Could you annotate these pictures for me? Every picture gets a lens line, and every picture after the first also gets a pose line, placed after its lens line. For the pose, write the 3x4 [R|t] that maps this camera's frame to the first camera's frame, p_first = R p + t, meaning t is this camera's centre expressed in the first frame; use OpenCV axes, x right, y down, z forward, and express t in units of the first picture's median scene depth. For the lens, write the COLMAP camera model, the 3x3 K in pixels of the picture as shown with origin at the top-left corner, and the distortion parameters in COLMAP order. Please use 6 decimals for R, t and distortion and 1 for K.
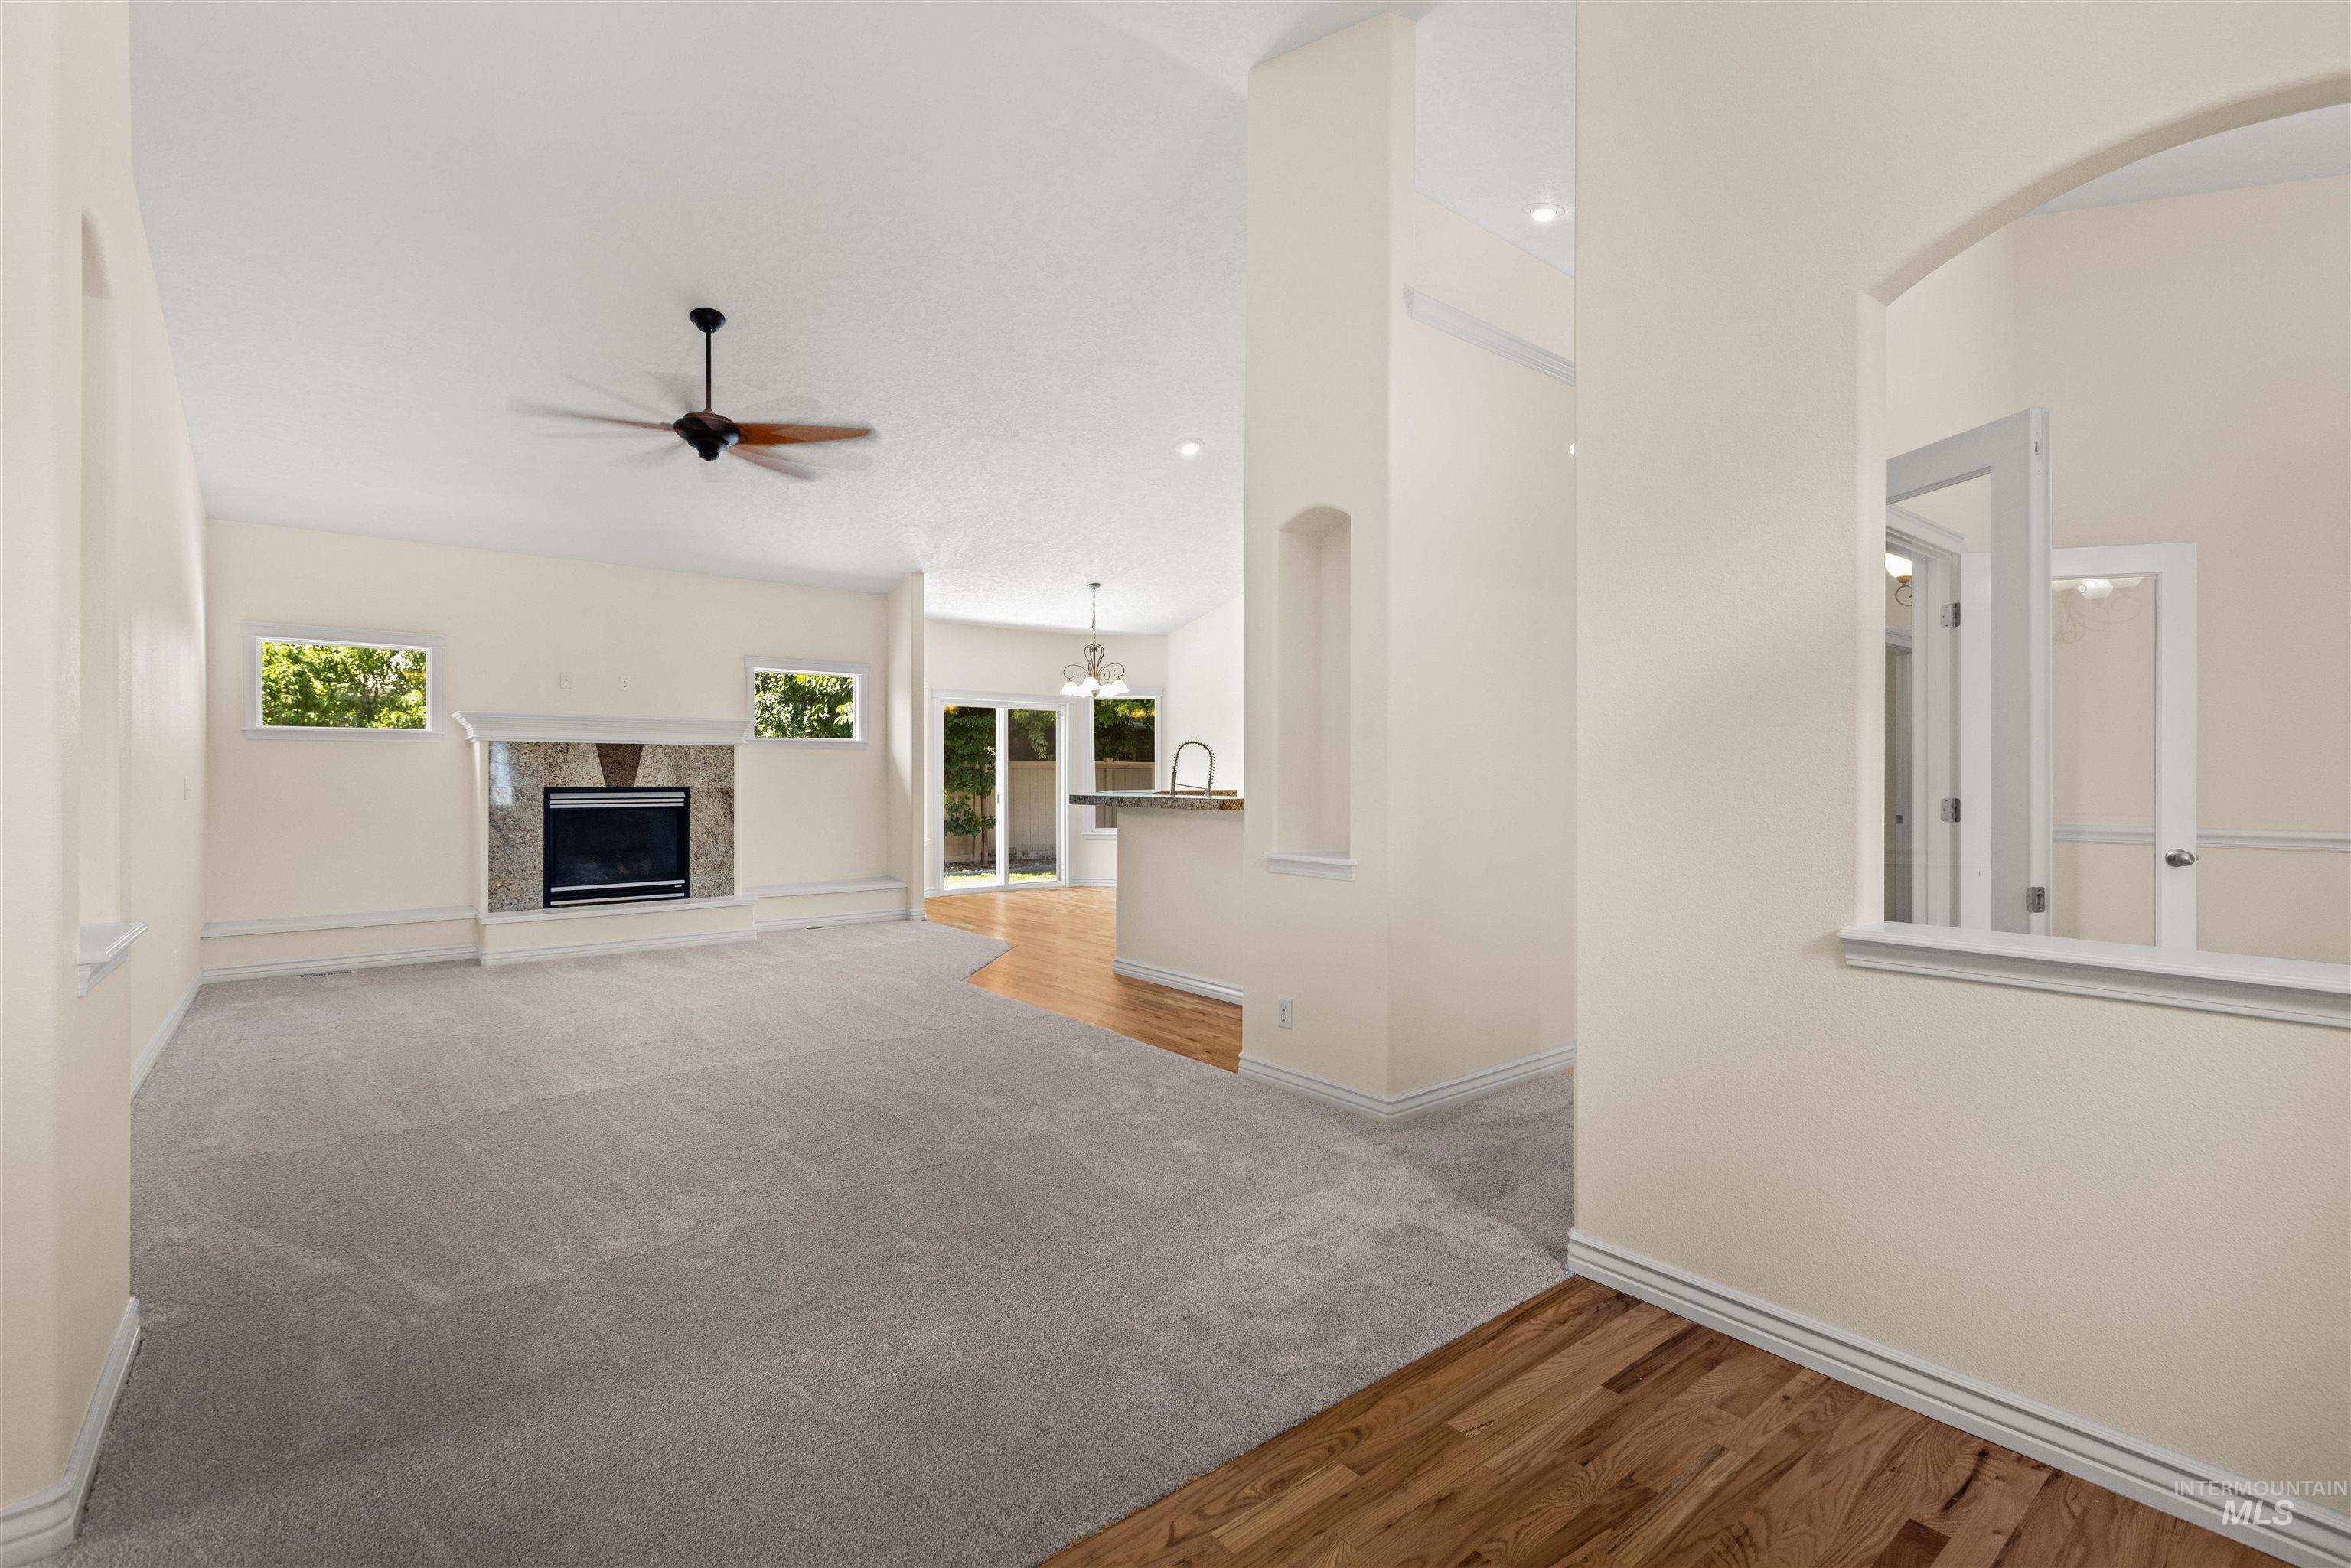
lens RADIAL K [[1092.2, 0, 1219.8], [0, 1092.2, 782.0], [0, 0, 1]] dist [-0.000625, 0.000283]
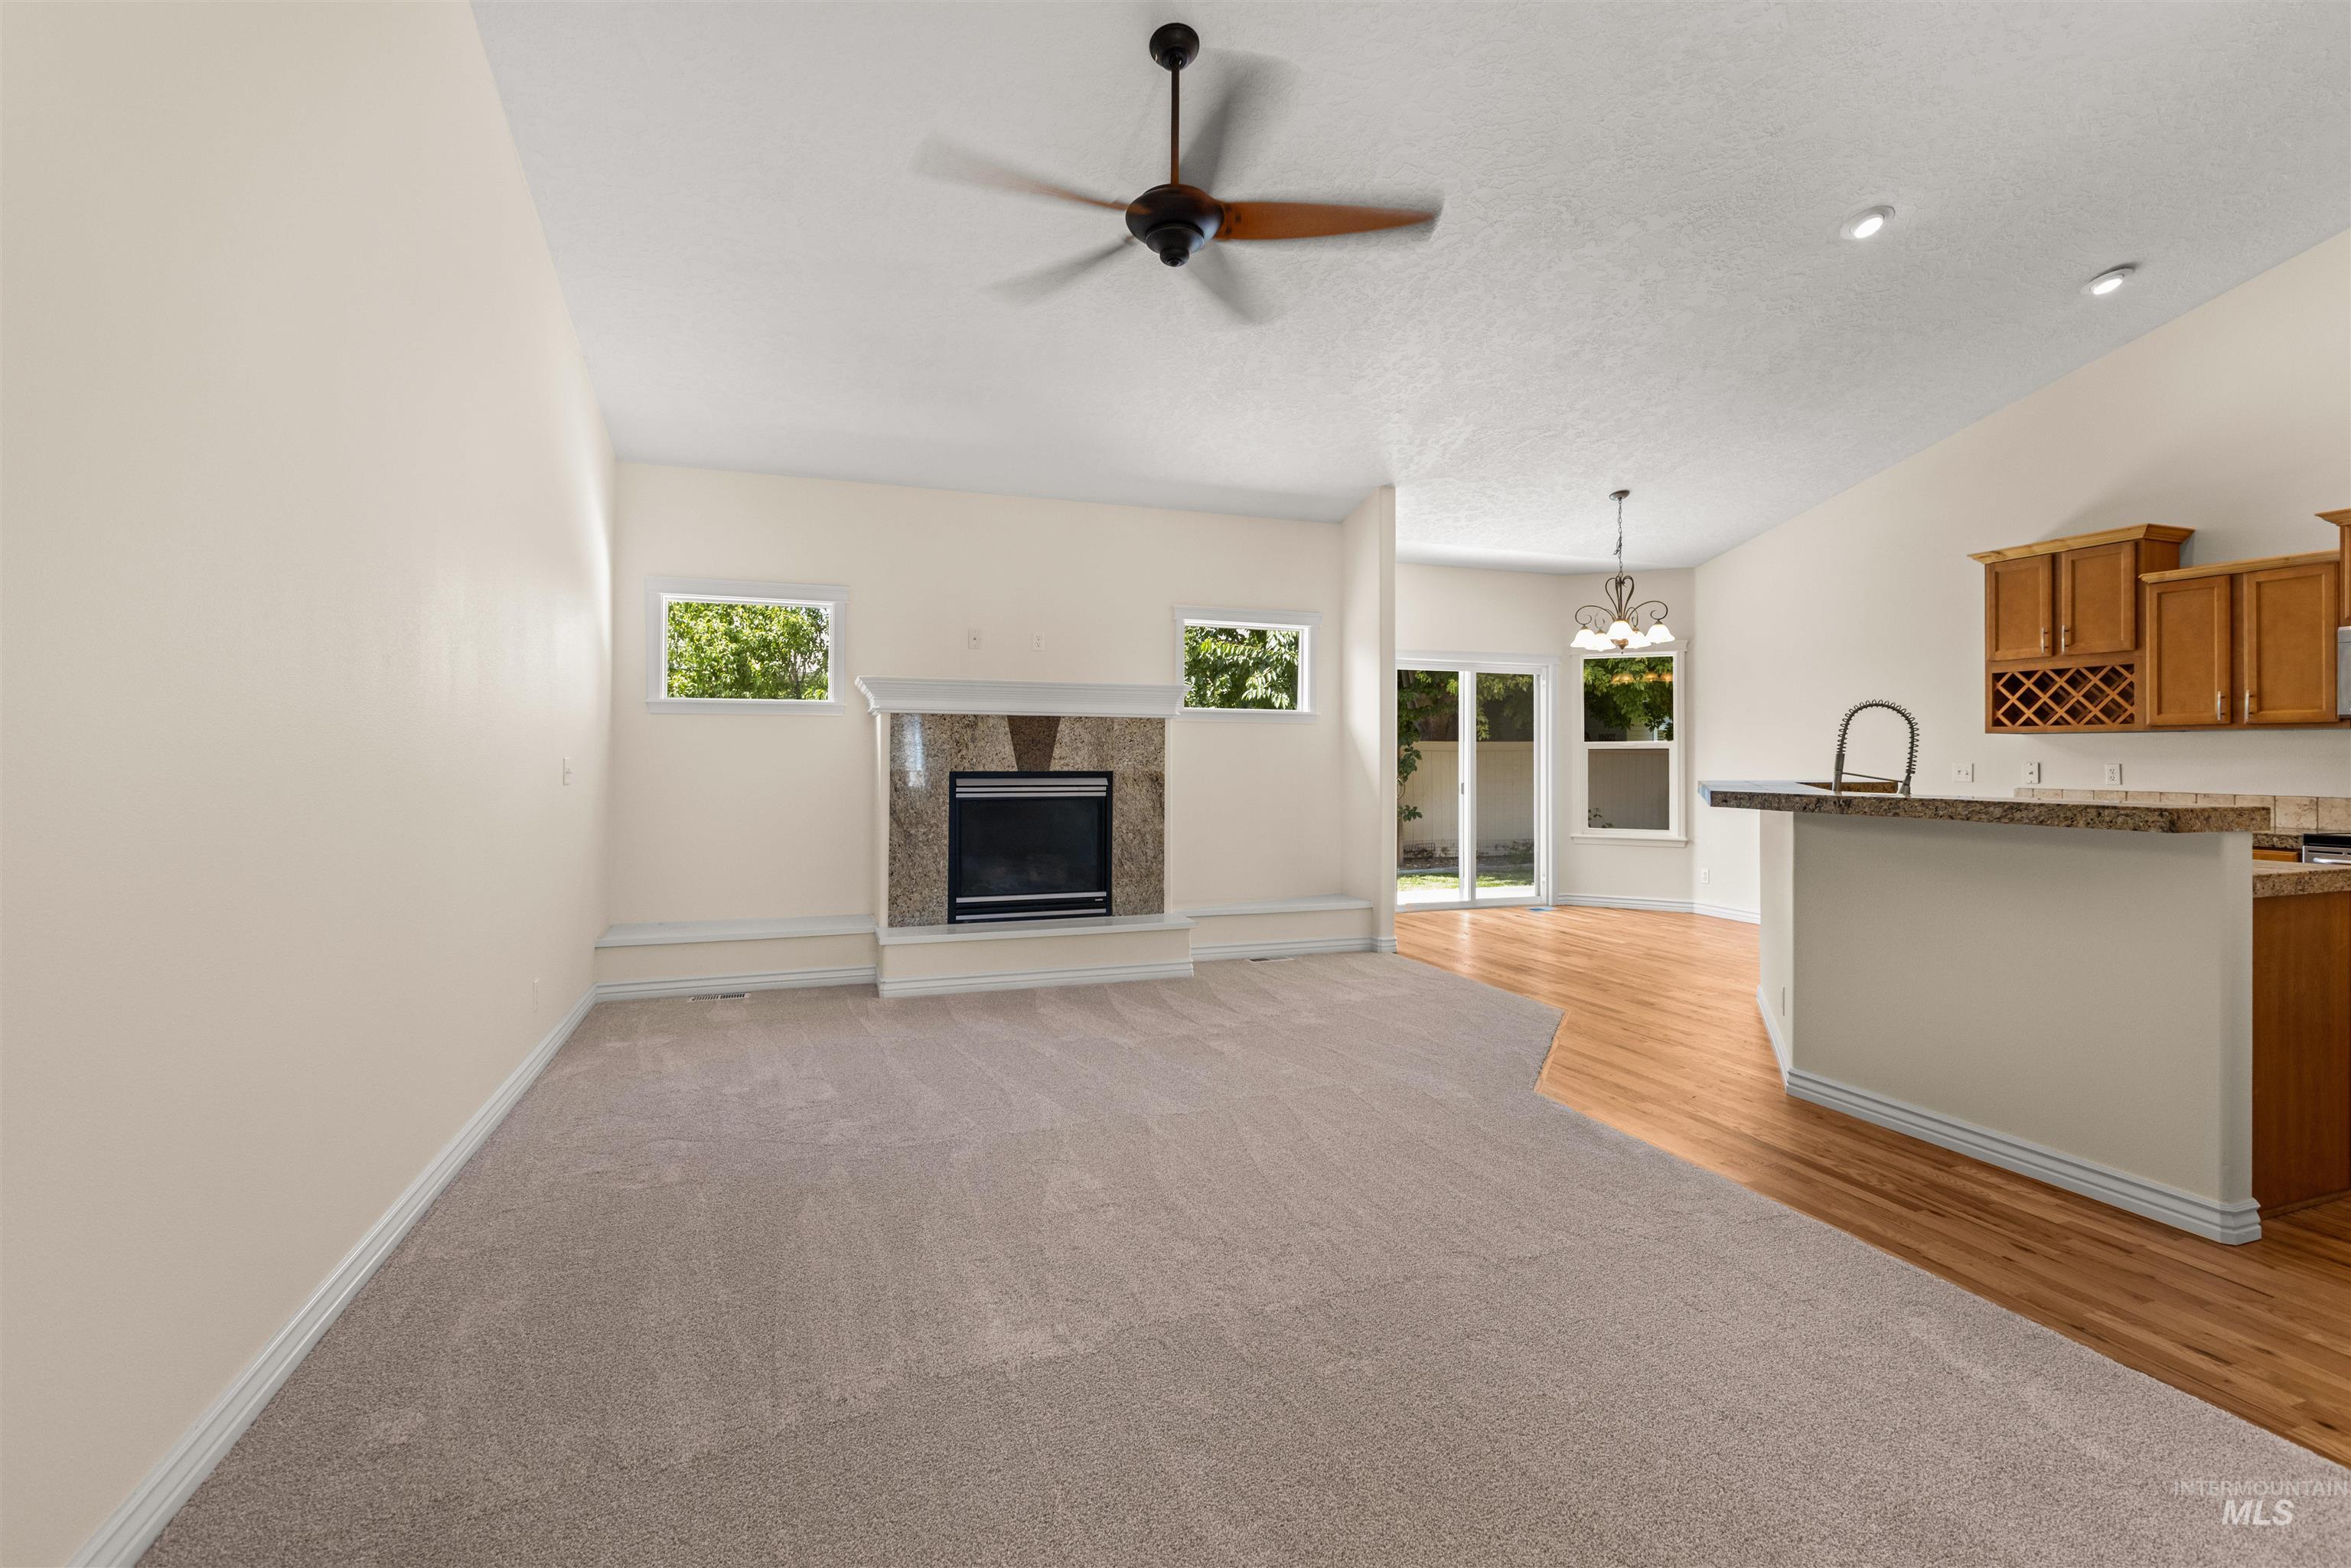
lens RADIAL K [[1092.2, 0, 1188.8], [0, 1092.2, 750.4], [0, 0, 1]] dist [-0.000625, 0.000283]
pose [[0.941918, 0.001309, -0.335839, -0.173037], [-0.005616, 0.999914, -0.011852, -0.001624], [0.335795, 0.013050, 0.941845, 0.284970]]
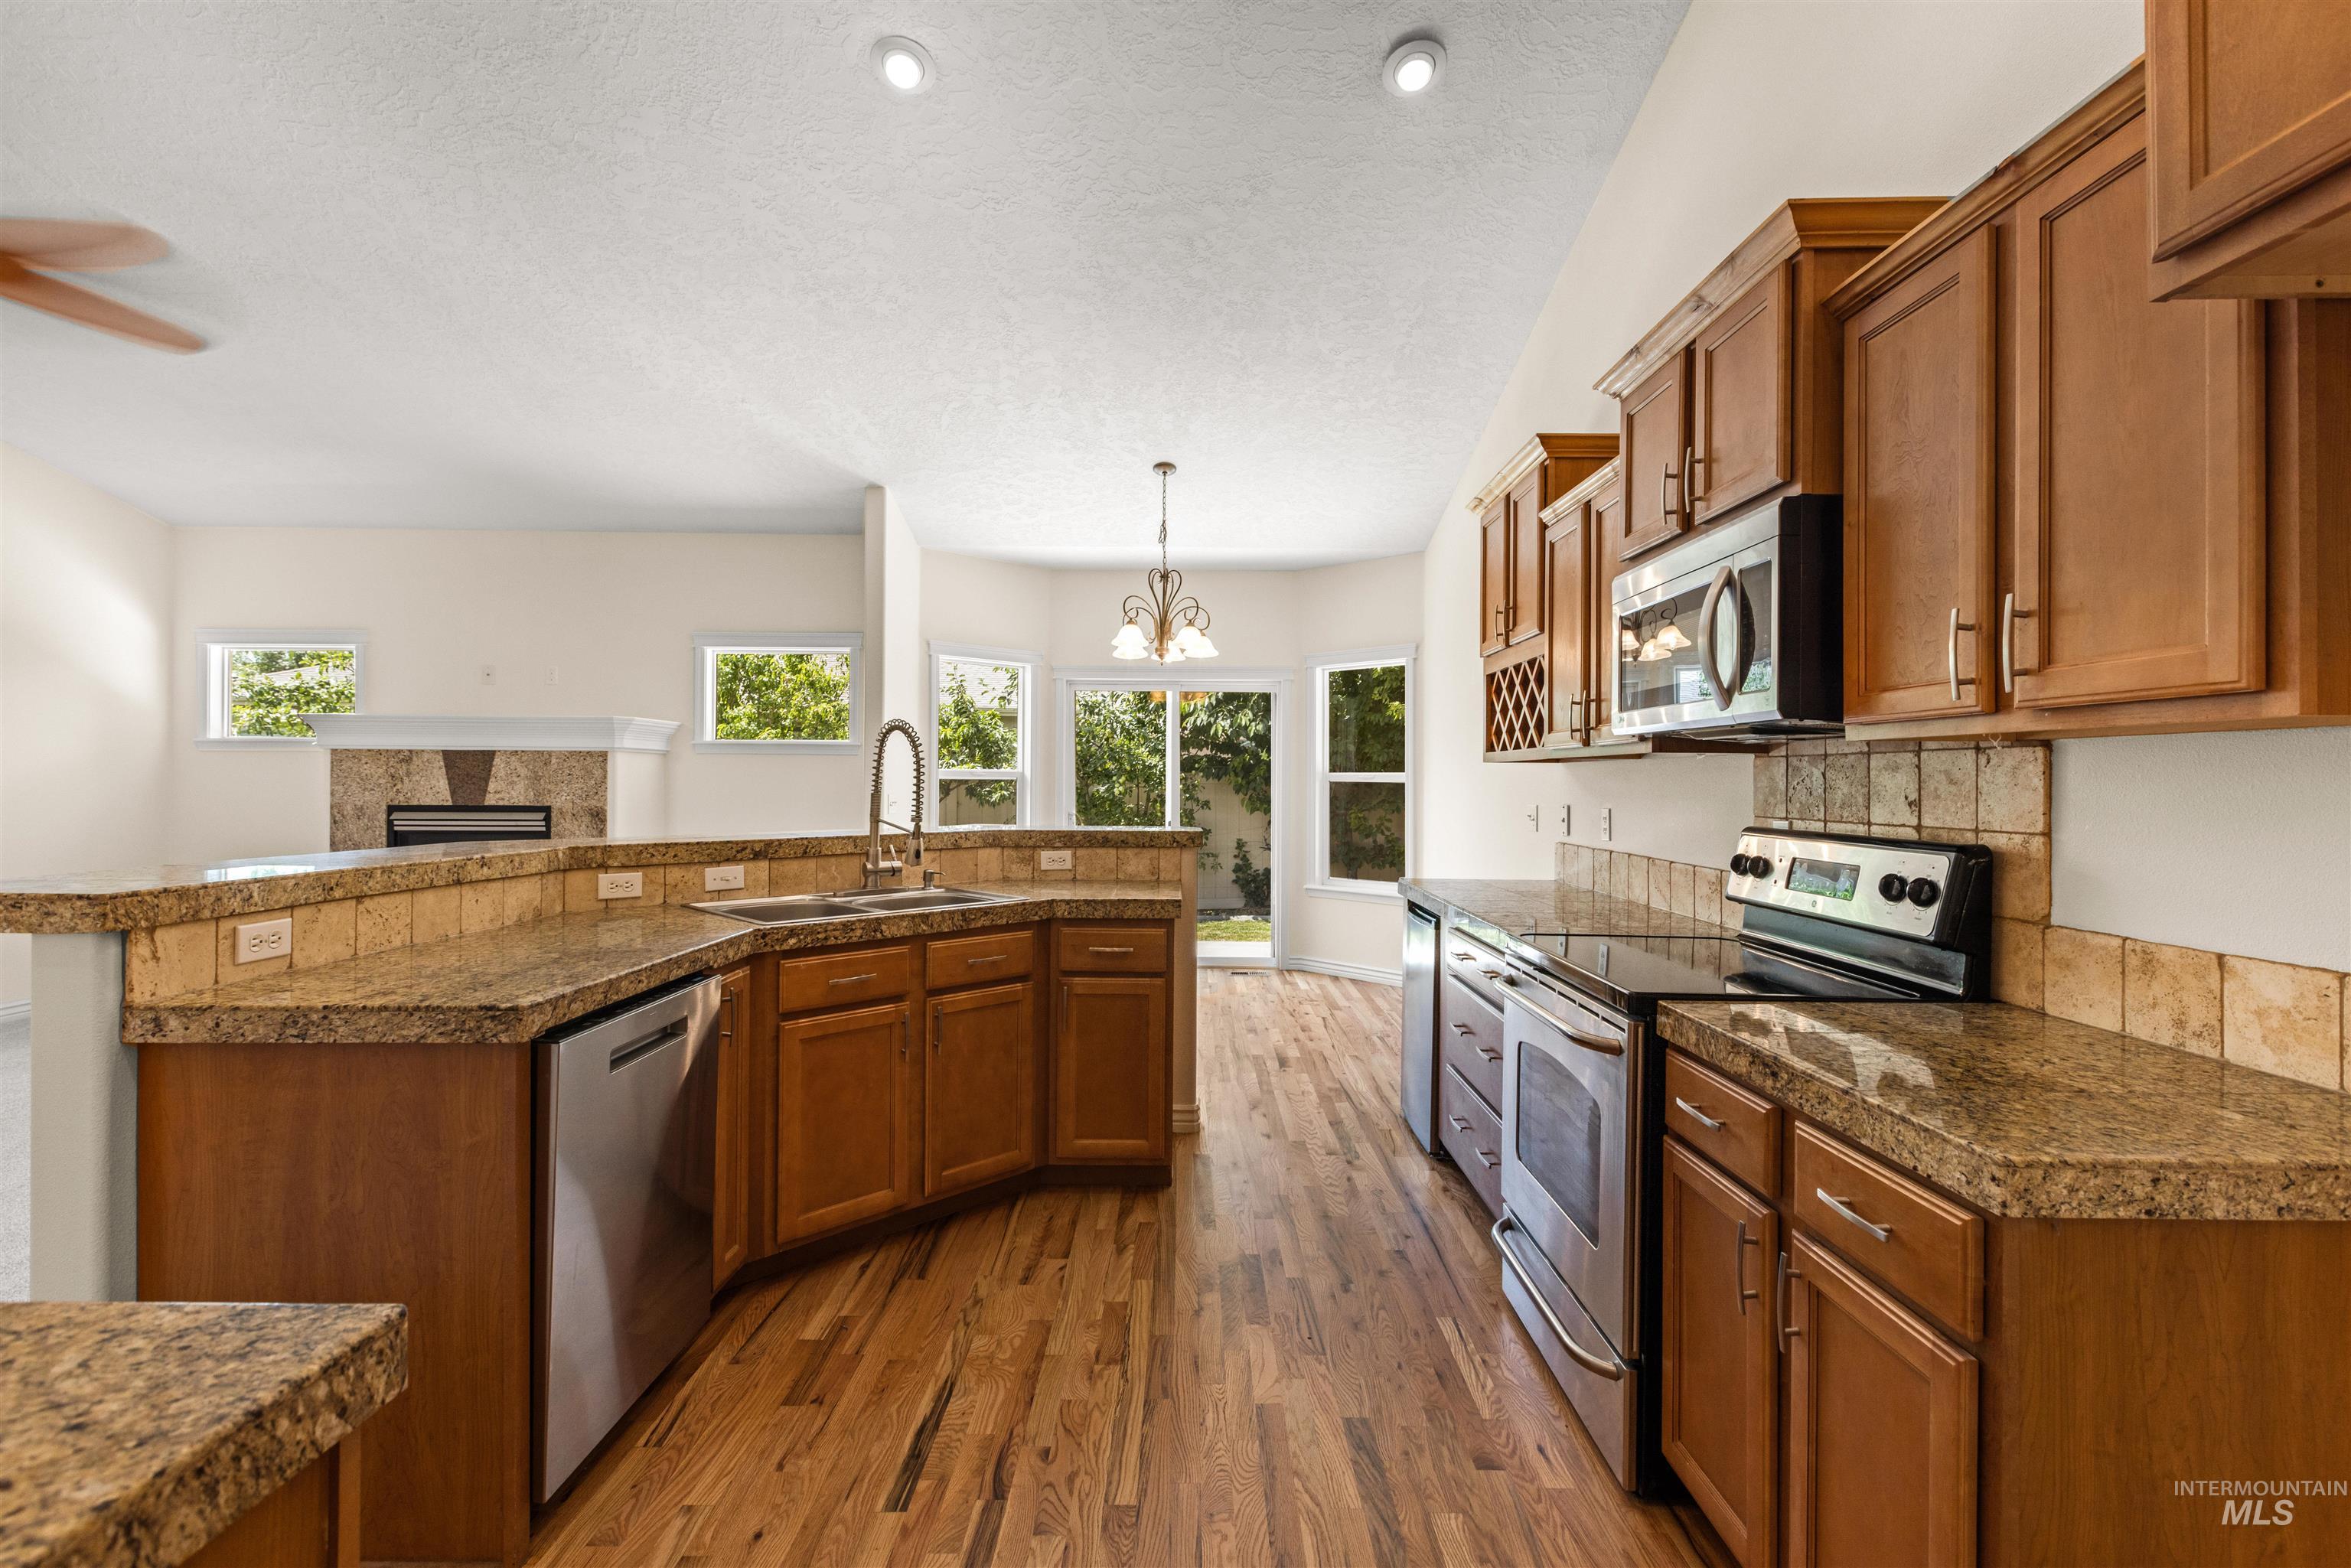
lens RADIAL K [[1092.2, 0, 1179.3], [0, 1092.2, 784.7], [0, 0, 1]] dist [-0.000625, 0.000283]
pose [[0.754529, 0.004307, -0.656252, 0.339433], [-0.011381, 0.999914, -0.006523, -0.010391], [0.656168, 0.012391, 0.754513, 0.706560]]
